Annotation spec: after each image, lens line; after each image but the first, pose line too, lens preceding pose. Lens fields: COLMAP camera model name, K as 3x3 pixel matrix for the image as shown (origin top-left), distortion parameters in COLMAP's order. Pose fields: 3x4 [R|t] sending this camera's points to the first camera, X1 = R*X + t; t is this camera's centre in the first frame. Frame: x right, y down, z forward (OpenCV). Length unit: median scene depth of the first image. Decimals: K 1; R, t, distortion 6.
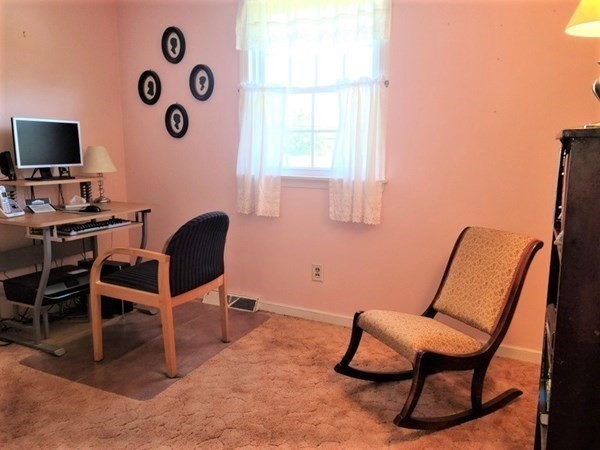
lens RADIAL K [[472.8, 0, 300.8], [0, 472.8, 222.5], [0, 0, 1]] dist [0.097690, -0.089284]
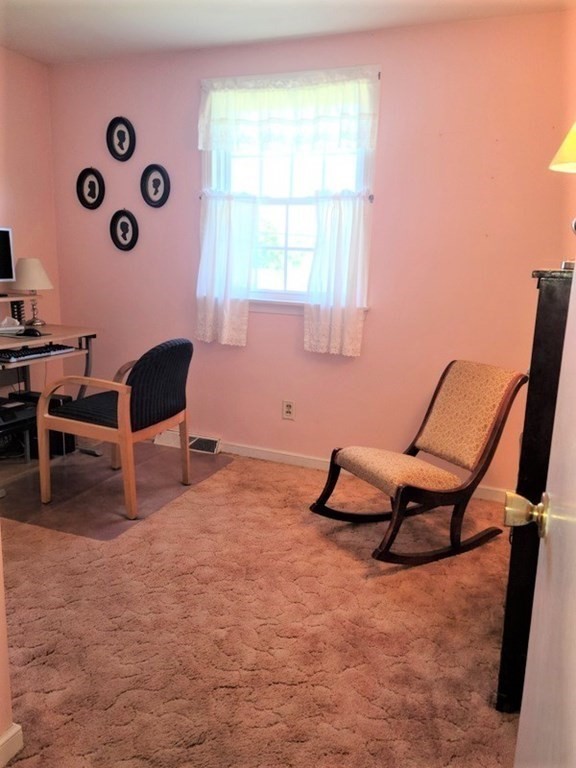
lens RADIAL K [[605.2, 0, 291.5], [0, 605.2, 388.3], [0, 0, 1]] dist [0.097690, -0.089284]
pose [[0.997692, 0.013426, 0.066564, -0.039732], [-0.017028, 0.998404, 0.053845, 0.004530], [-0.065734, -0.054854, 0.996328, -0.145878]]
